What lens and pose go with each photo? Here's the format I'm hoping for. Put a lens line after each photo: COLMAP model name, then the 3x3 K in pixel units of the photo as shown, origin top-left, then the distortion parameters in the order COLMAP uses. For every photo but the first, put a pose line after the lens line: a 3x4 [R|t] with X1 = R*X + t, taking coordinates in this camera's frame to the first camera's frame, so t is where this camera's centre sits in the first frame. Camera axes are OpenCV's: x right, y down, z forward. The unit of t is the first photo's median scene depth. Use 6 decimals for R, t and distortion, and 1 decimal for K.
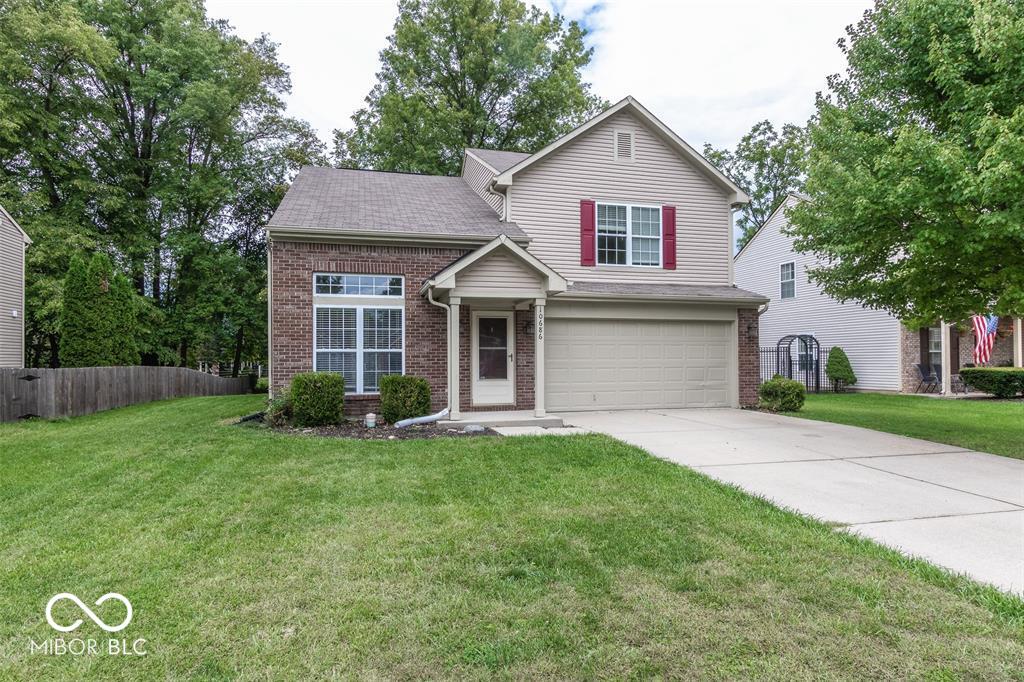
lens RADIAL K [[573.7, 0, 510.2], [0, 573.7, 344.6], [0, 0, 1]] dist [0.000005, 0.000001]
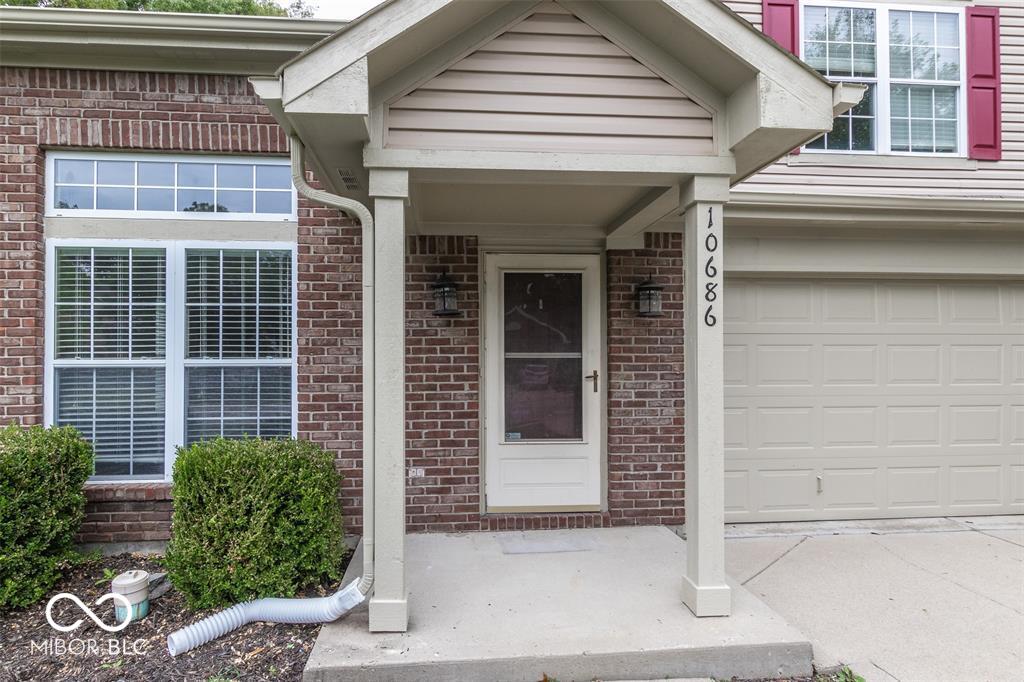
lens RADIAL K [[516.0, 0, 470.8], [0, 516.0, 348.6], [0, 0, 1]] dist [-0.004717, -0.000168]
pose [[0.978594, -0.000167, -0.205802, -0.007619], [0.002379, 0.999942, 0.010502, -0.001711], [0.205788, -0.010767, 0.978537, 0.672820]]
